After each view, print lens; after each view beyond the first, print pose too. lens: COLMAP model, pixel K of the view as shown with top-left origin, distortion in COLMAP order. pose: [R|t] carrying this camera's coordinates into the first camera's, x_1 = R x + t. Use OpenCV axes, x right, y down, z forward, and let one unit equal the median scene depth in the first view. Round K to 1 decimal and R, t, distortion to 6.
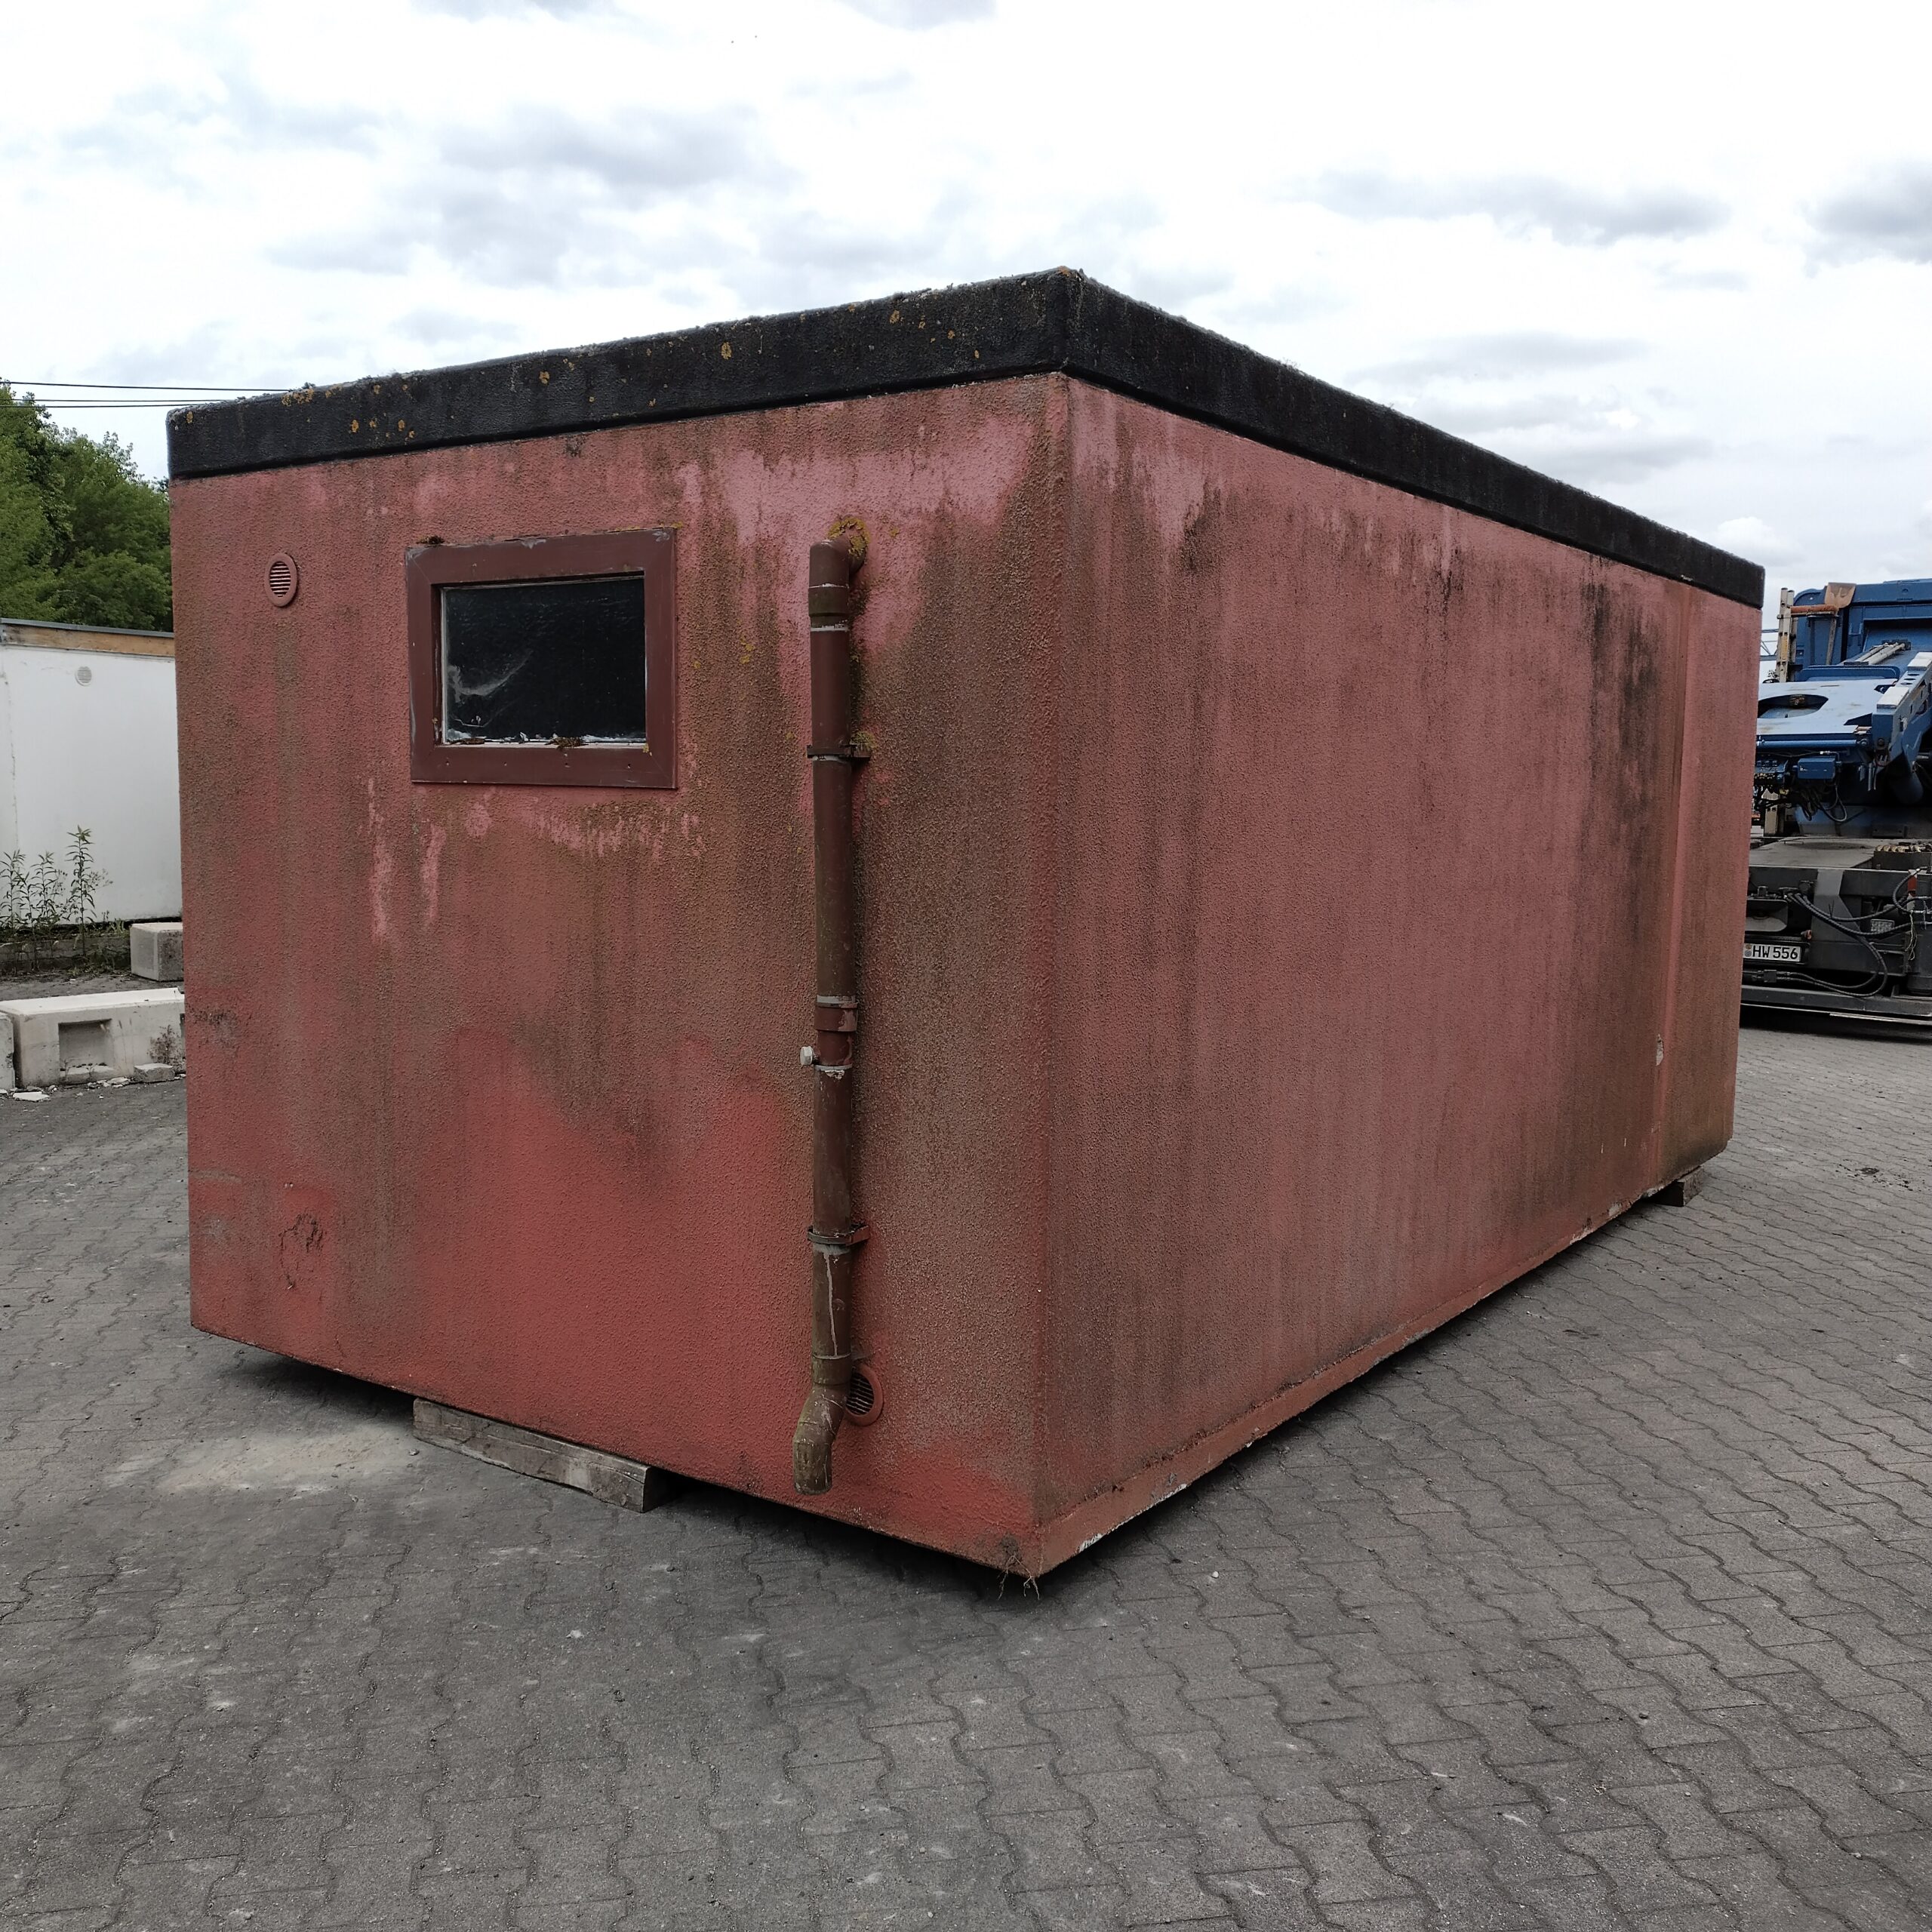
lens RADIAL K [[1926.5, 0, 964.6], [0, 1926.5, 972.1], [0, 0, 1]] dist [0.004927, 0.000000]
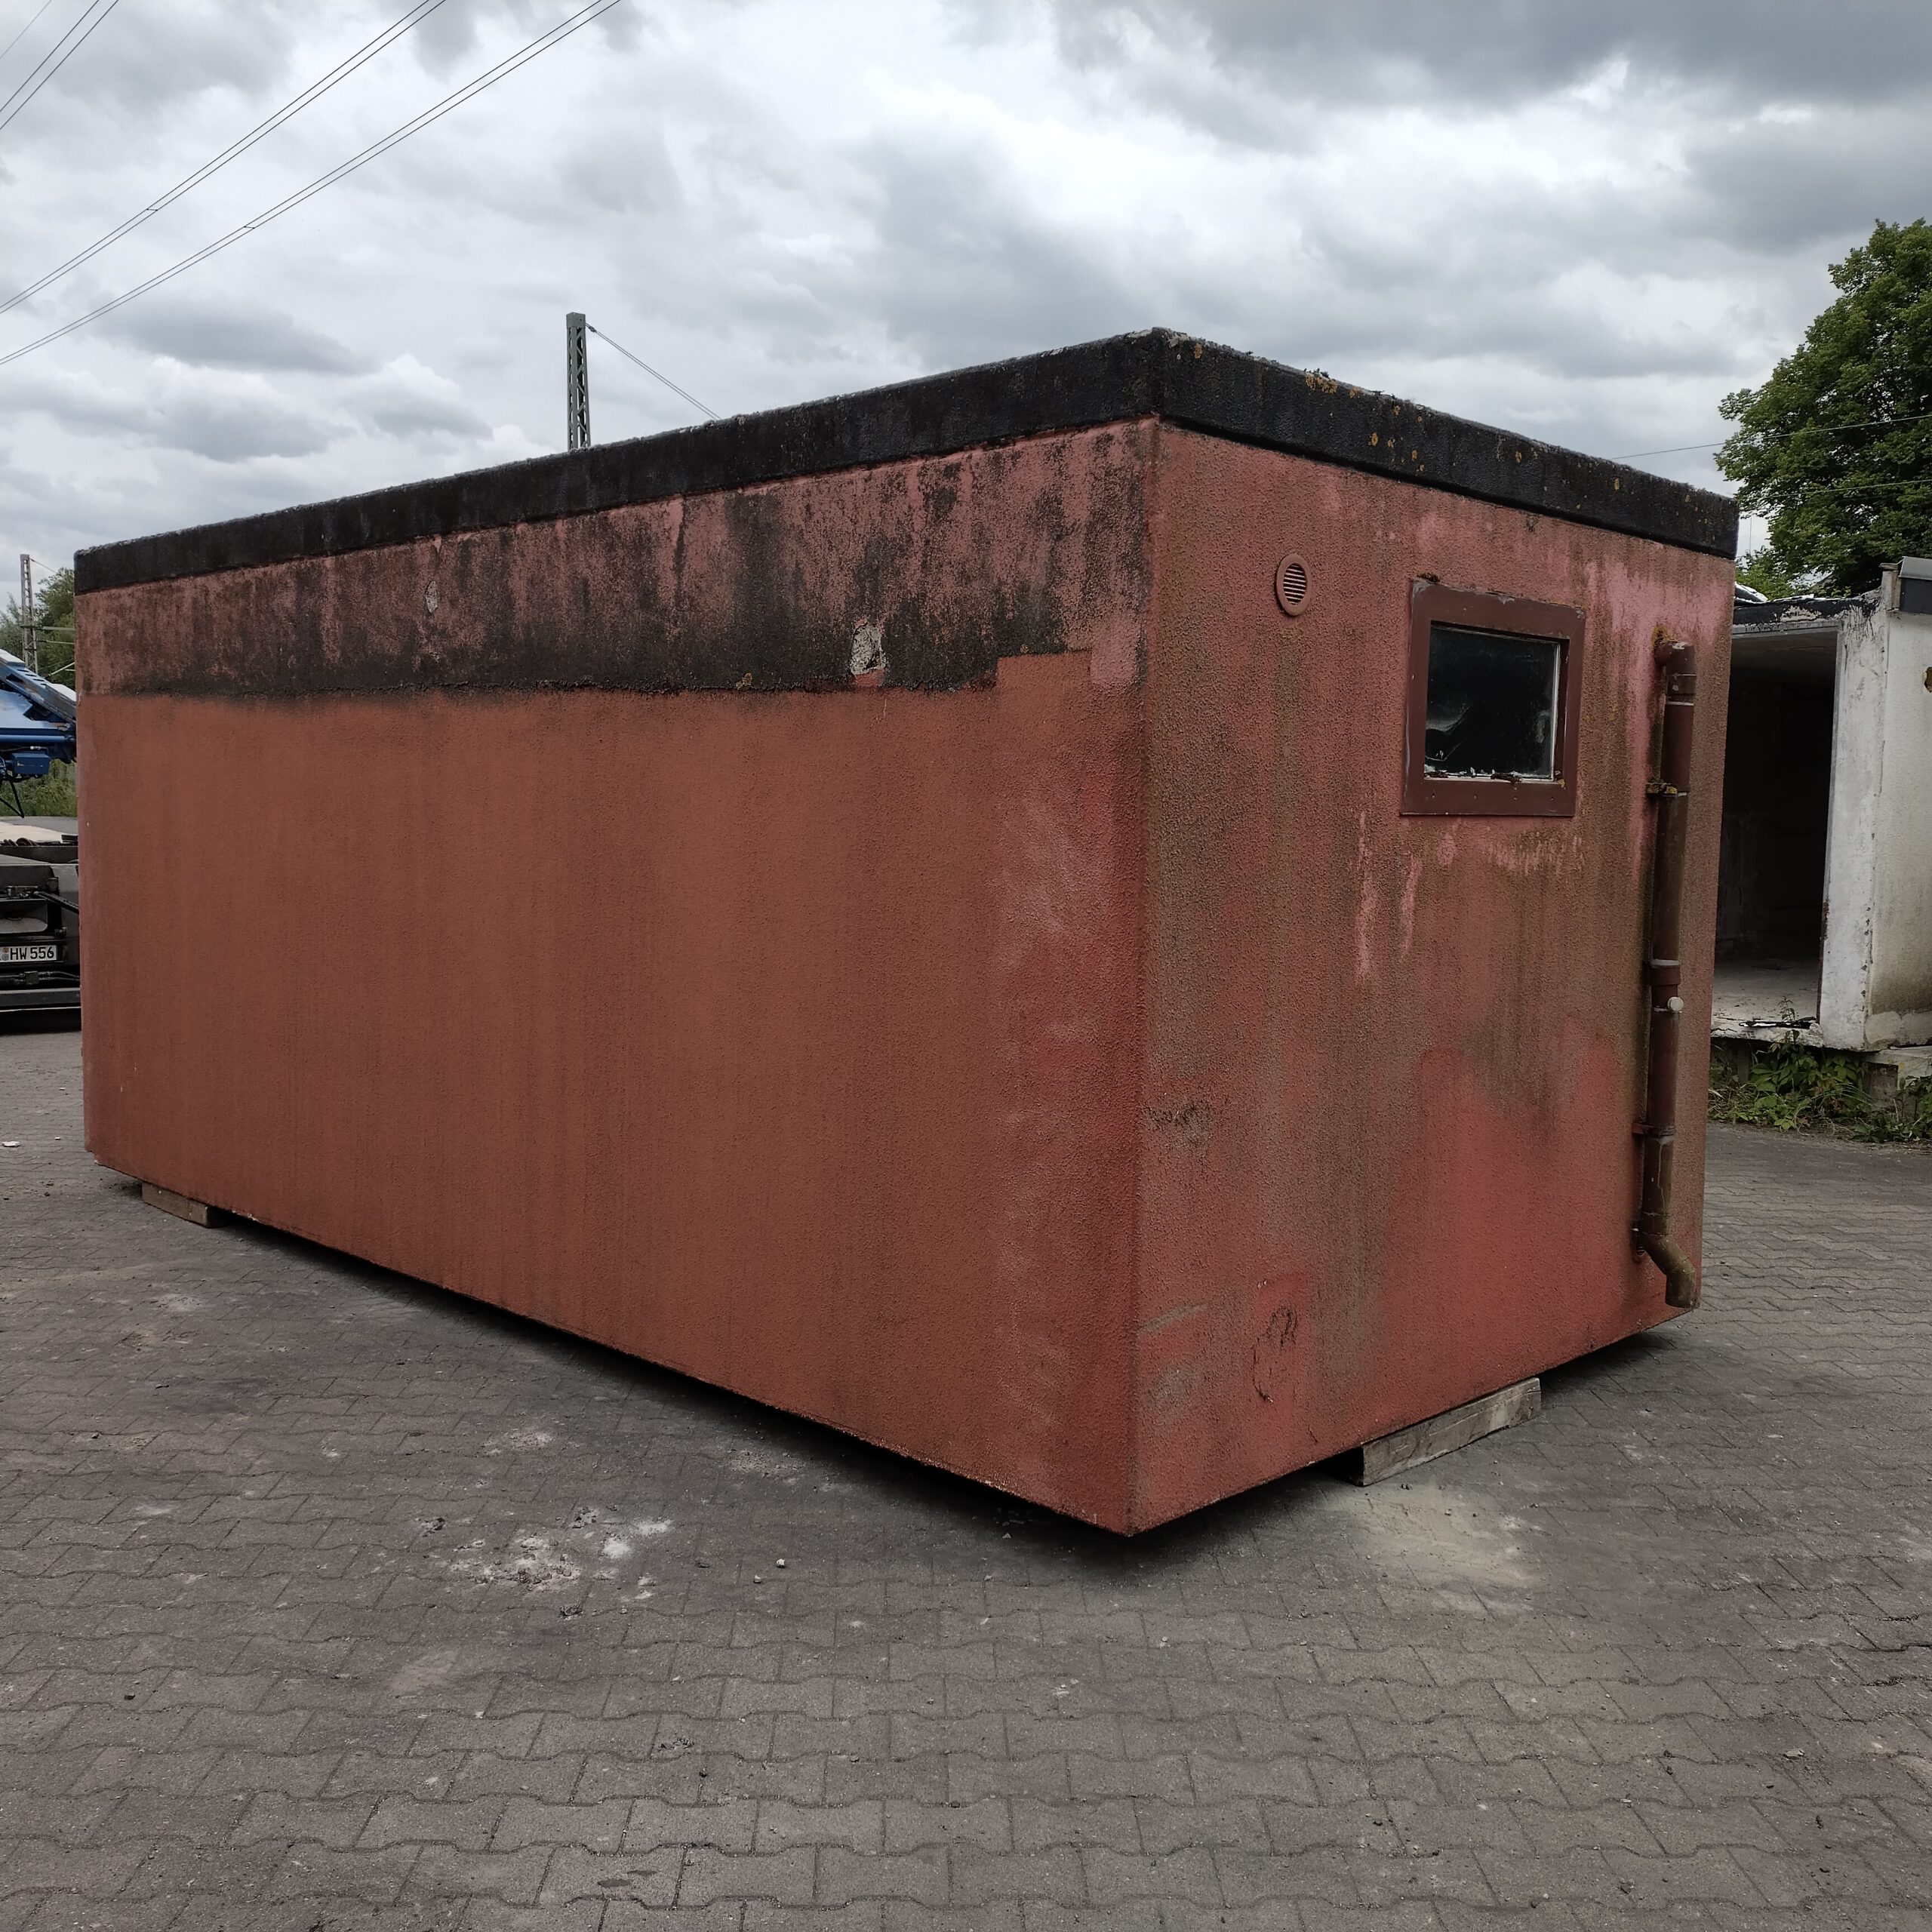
lens RADIAL K [[1926.5, 0, 965.1], [0, 1926.5, 959.7], [0, 0, 1]] dist [0.004927, 0.000000]
pose [[0.171657, -0.094936, 0.980572, -1.346900], [0.089380, 0.992742, 0.080468, -0.128429], [-0.981094, 0.073830, 0.178896, 1.083296]]
